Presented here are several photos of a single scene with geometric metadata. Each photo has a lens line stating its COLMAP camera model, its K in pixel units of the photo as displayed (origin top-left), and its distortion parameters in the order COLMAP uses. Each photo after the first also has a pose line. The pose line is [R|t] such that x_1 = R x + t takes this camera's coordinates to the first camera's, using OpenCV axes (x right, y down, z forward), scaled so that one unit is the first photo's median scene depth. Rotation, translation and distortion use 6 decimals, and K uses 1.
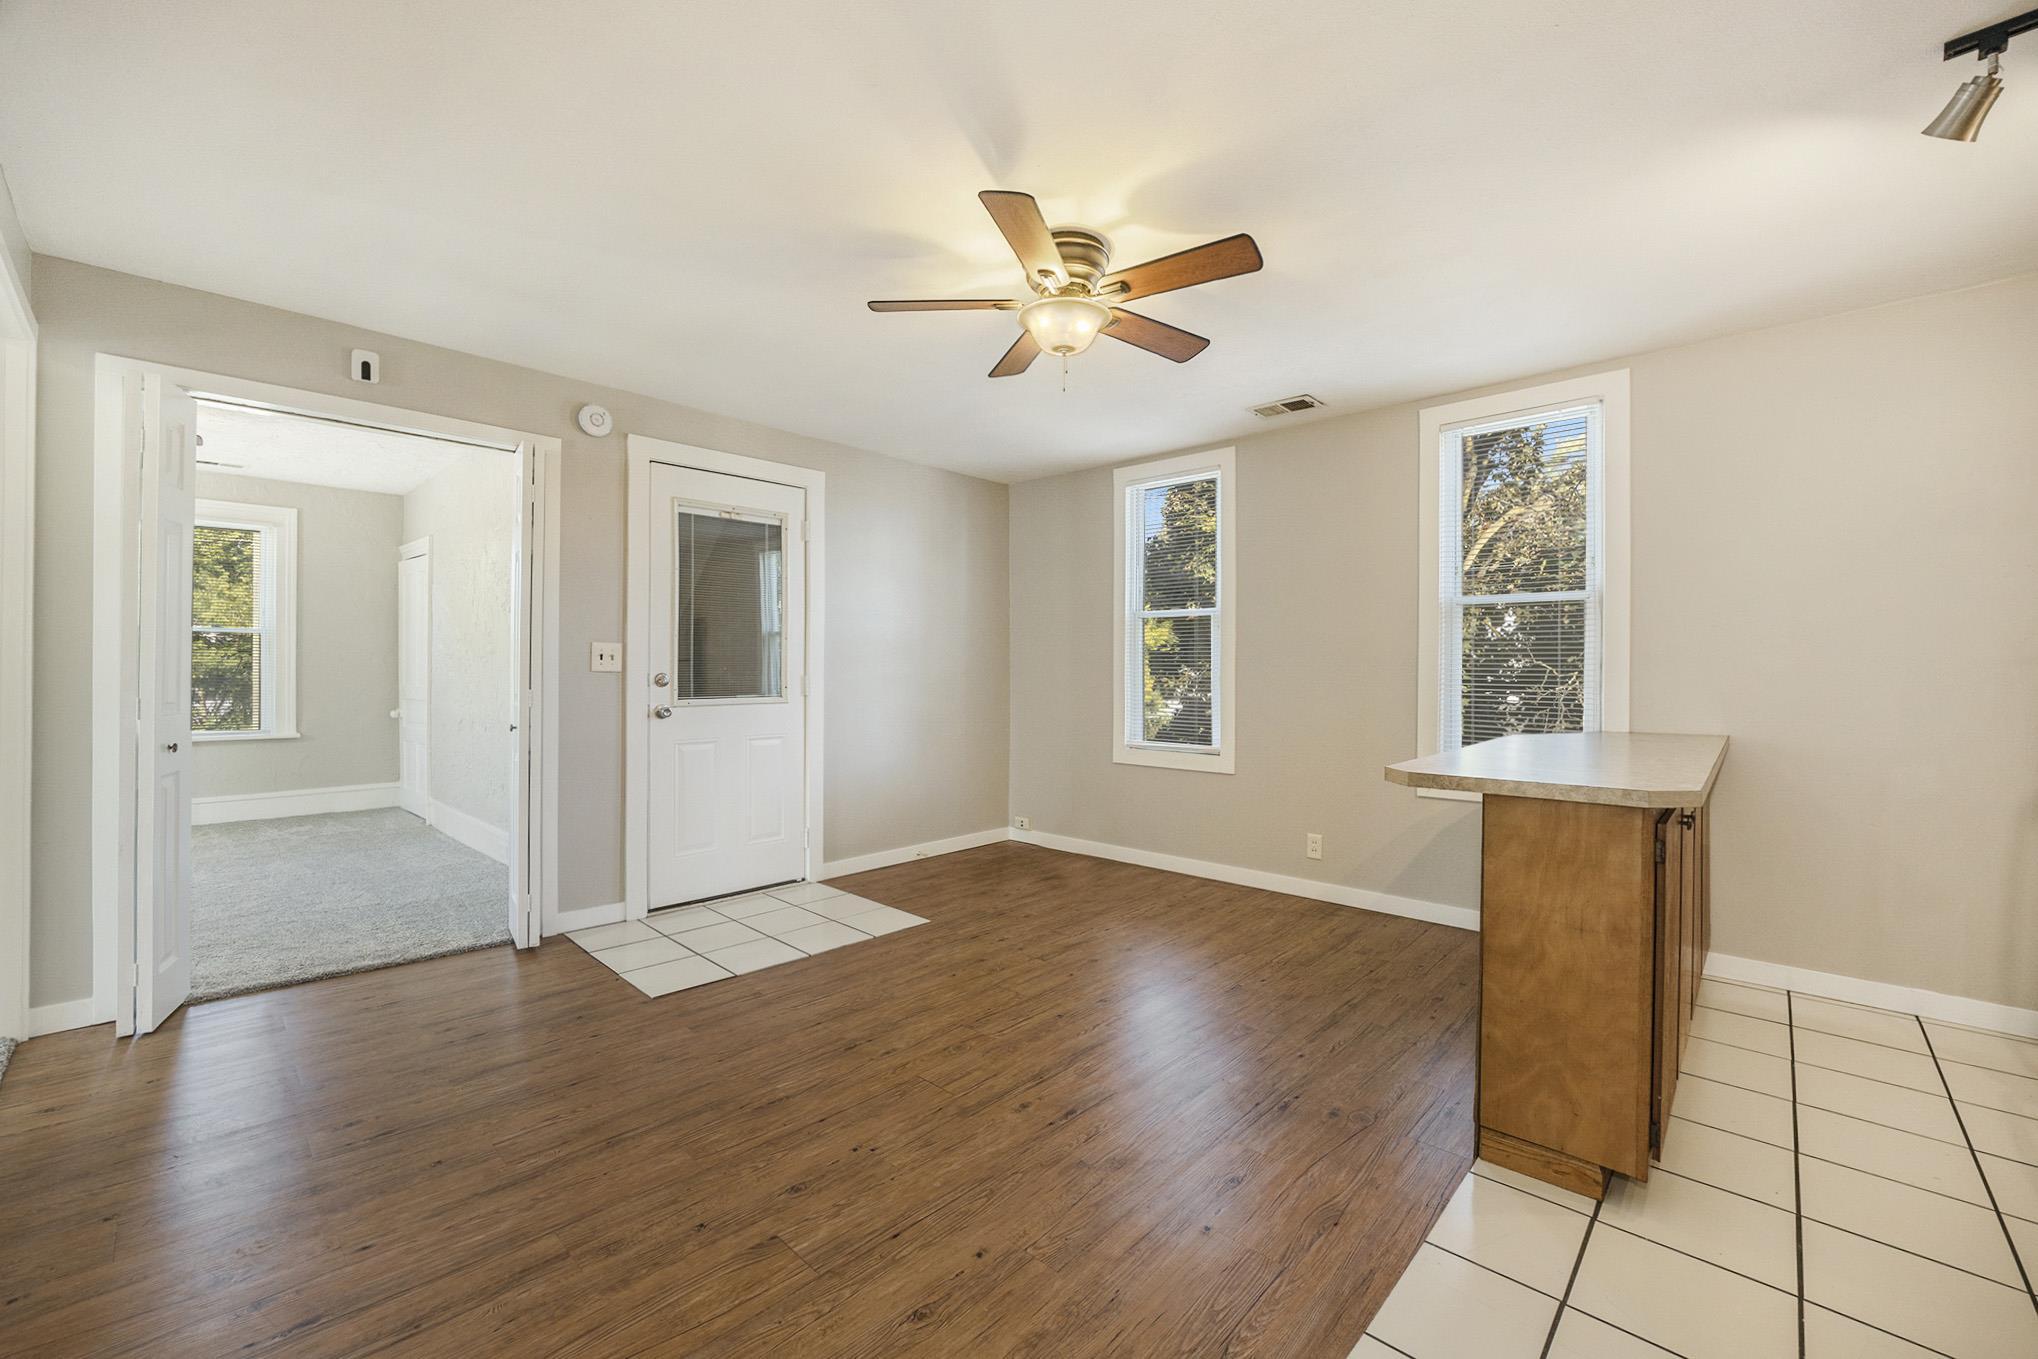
lens RADIAL K [[822.4, 0, 1019.0], [0, 822.4, 679.5], [0, 0, 1]] dist [-0.016814, -0.000072]
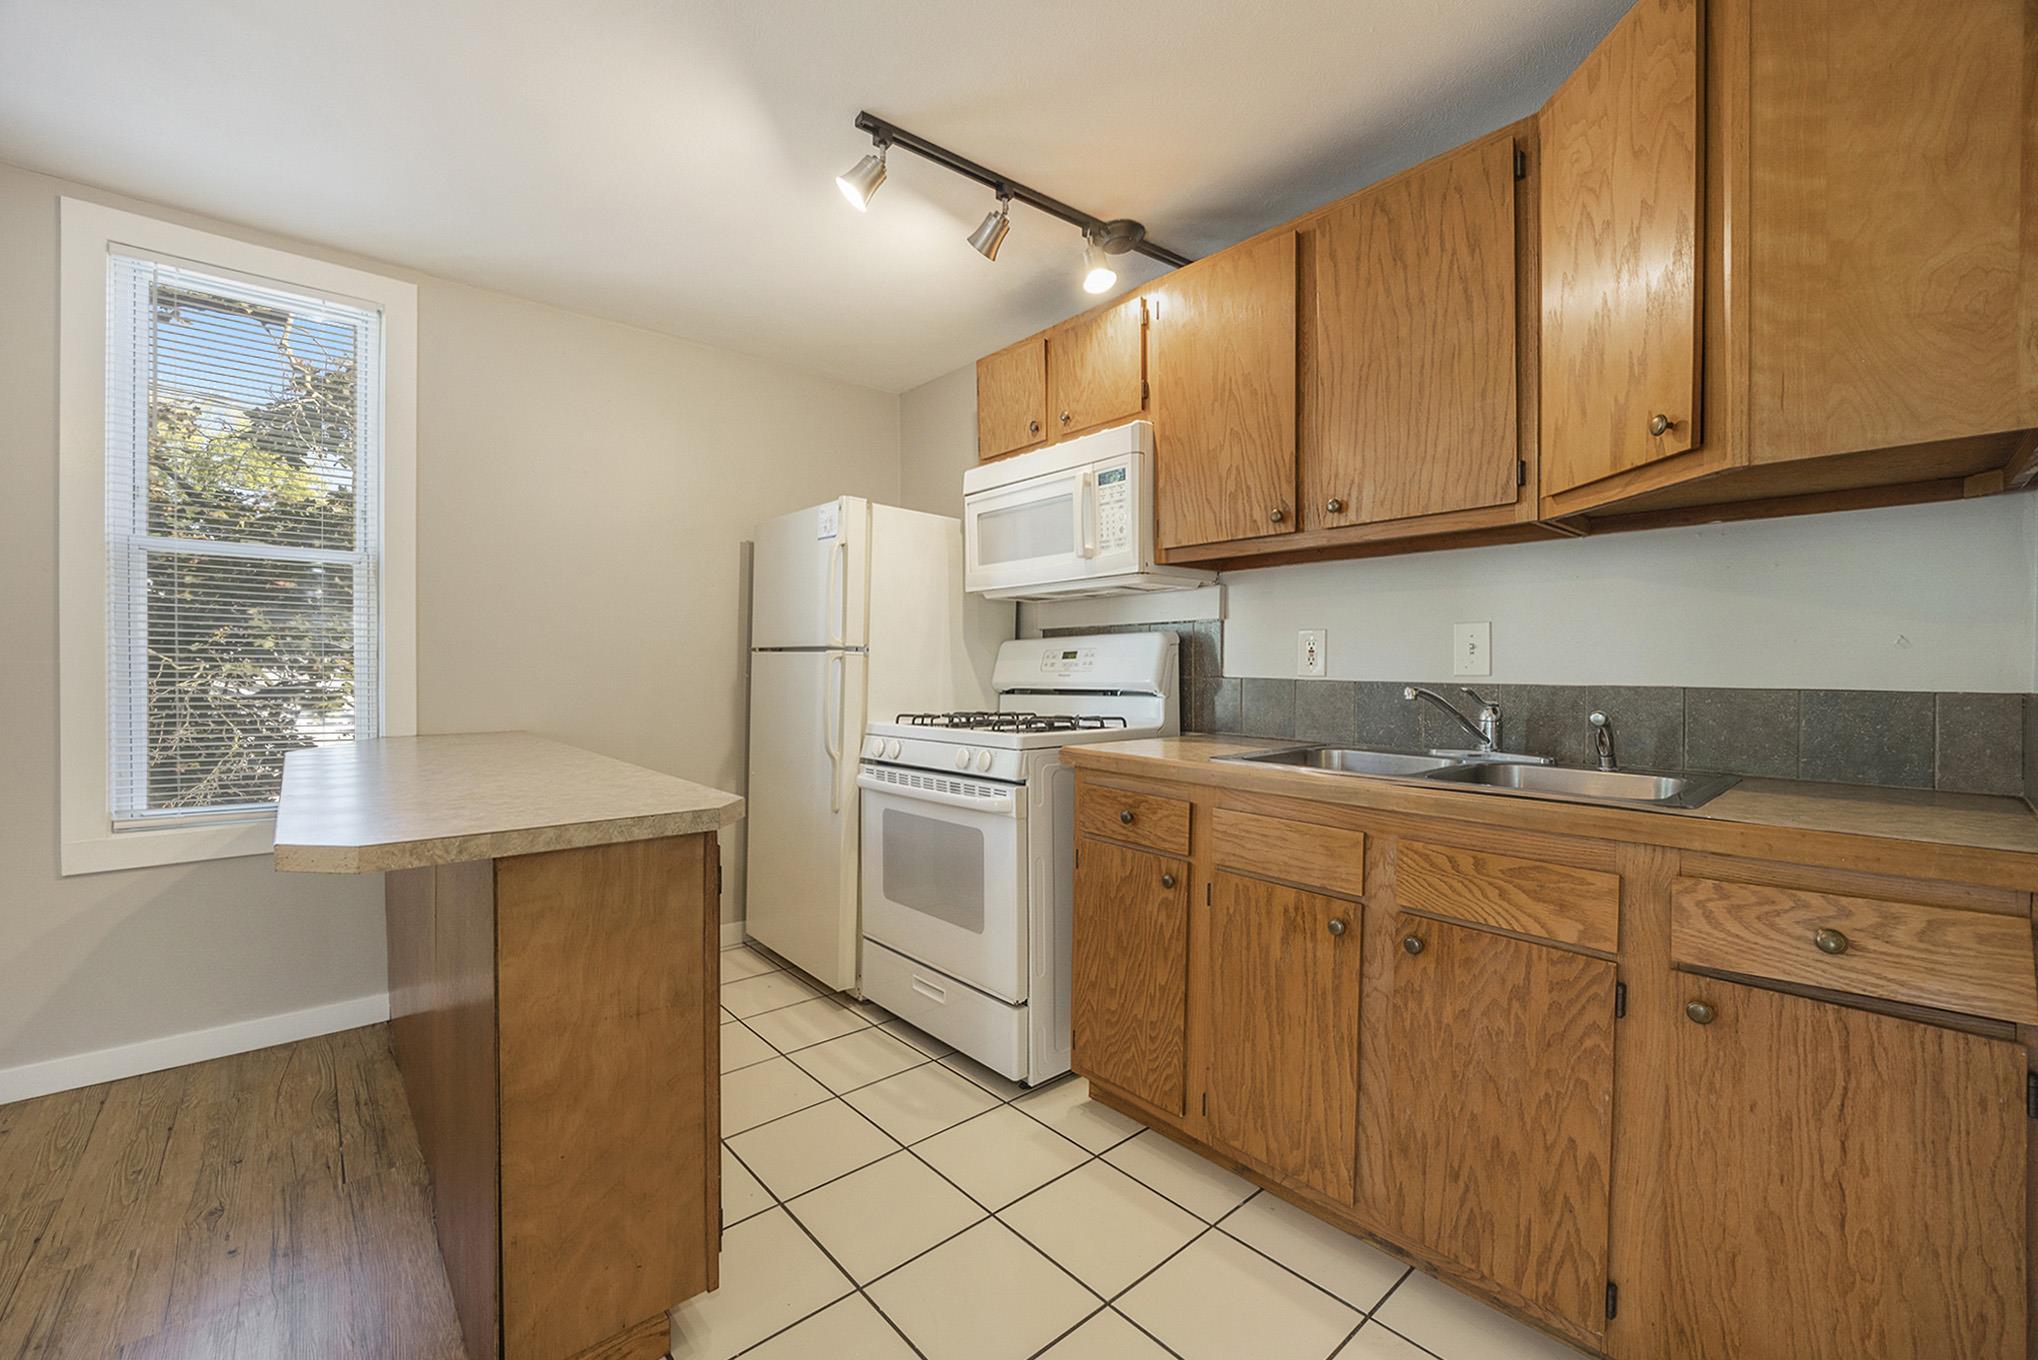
lens RADIAL K [[827.9, 0, 984.3], [0, 827.9, 687.1], [0, 0, 1]] dist [-0.026067, 0.004912]
pose [[0.103608, -0.025136, 0.994301, 0.000167], [0.003943, 0.999683, 0.024861, -0.001145], [-0.994610, 0.001345, 0.103674, 0.388673]]
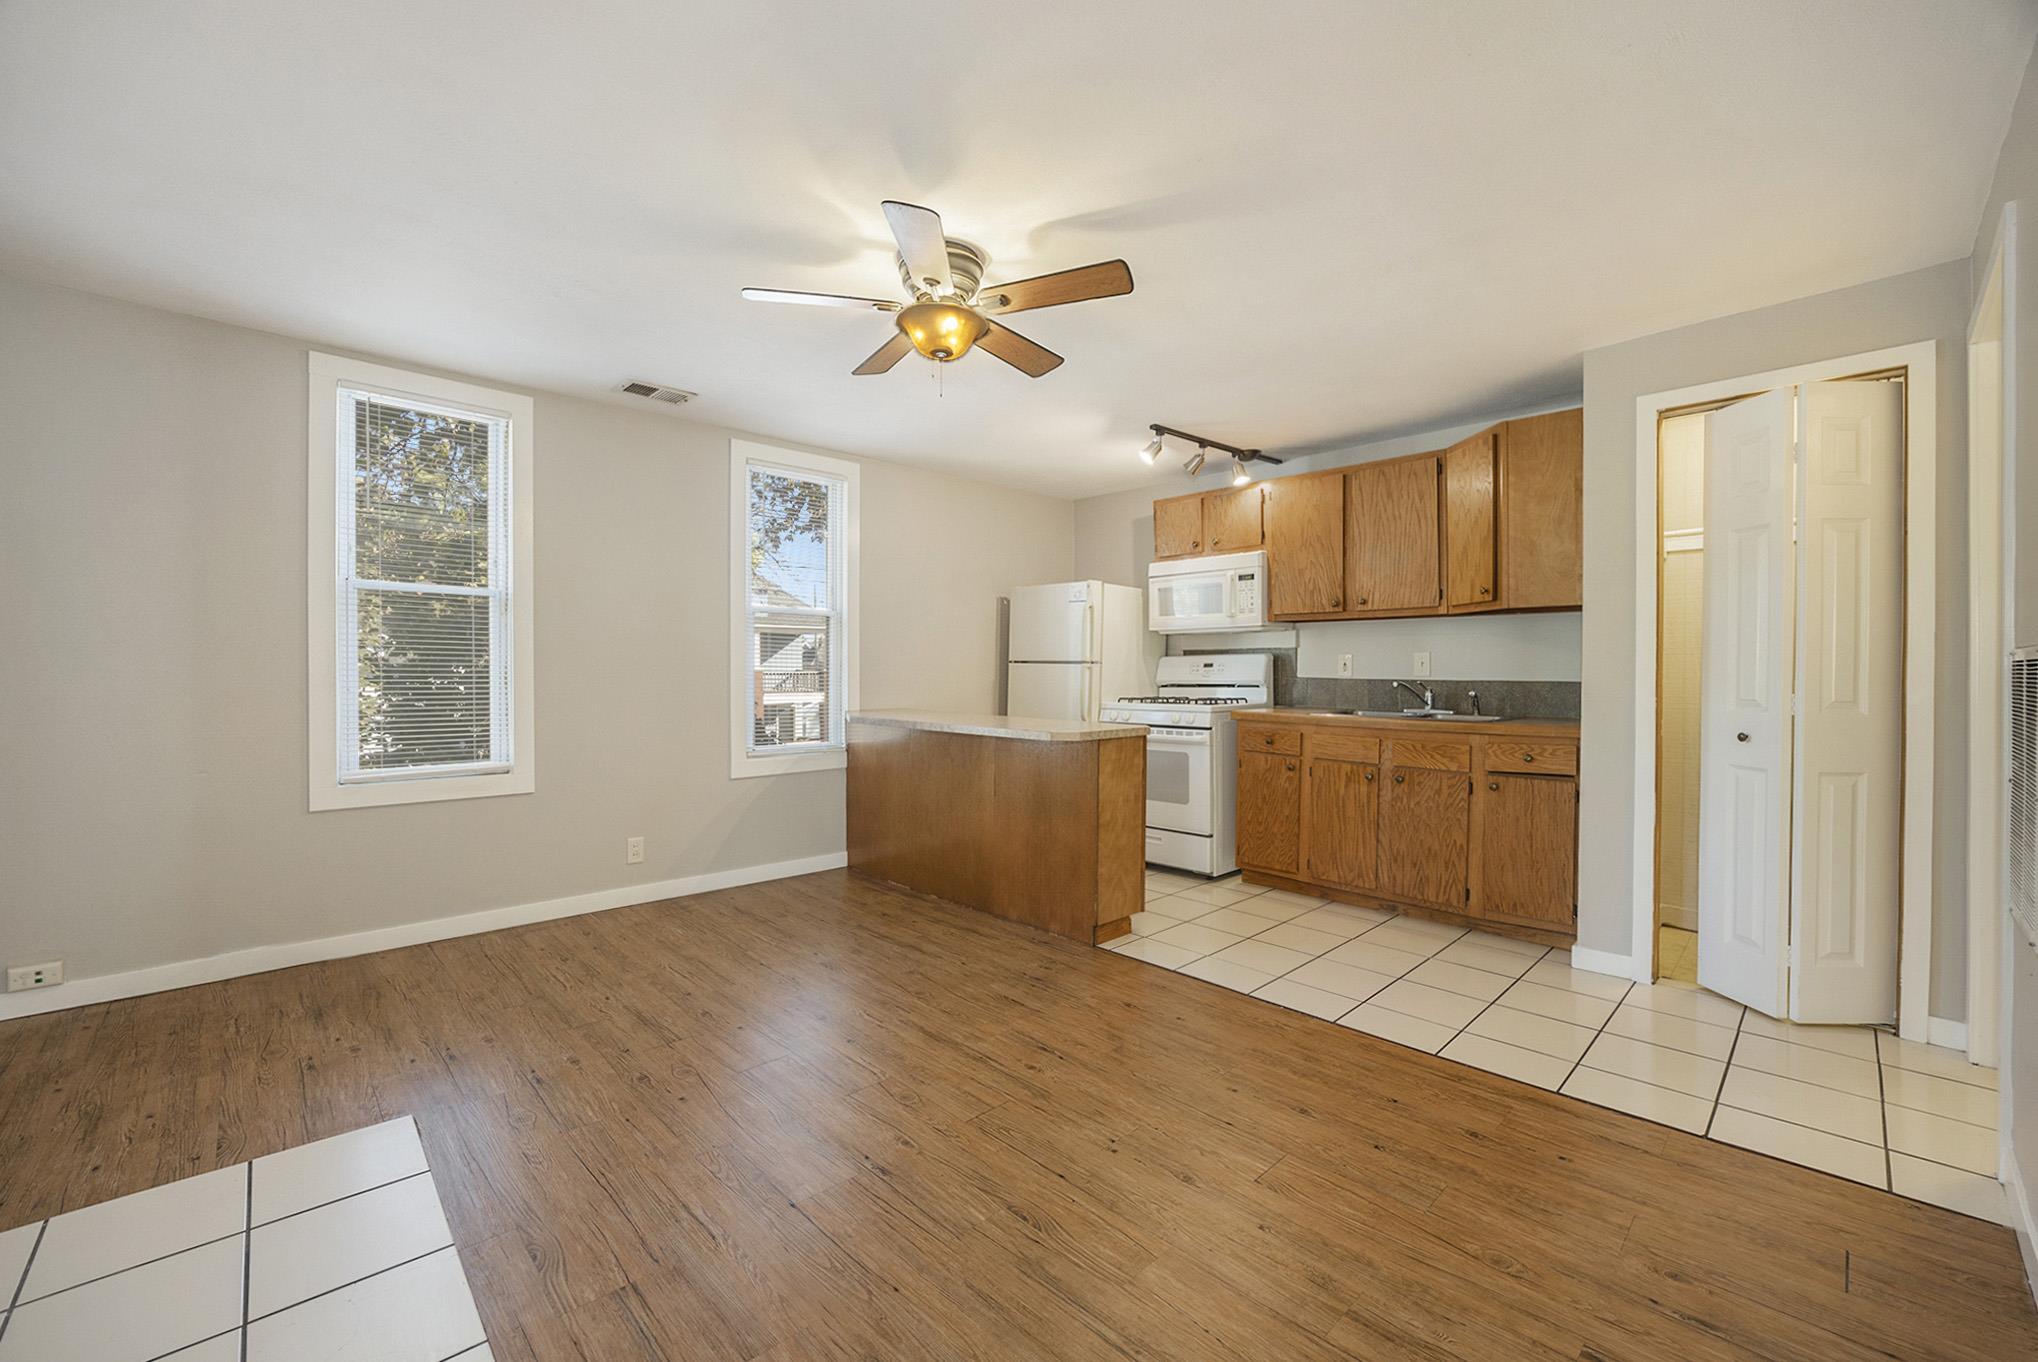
lens RADIAL K [[832.5, 0, 980.9], [0, 832.5, 684.2], [0, 0, 1]] dist [-0.030122, 0.006129]
pose [[0.067829, -0.021490, 0.997465, -0.835481], [0.005695, 0.999760, 0.021153, -0.014354], [-0.997681, 0.004246, 0.067935, 0.755825]]
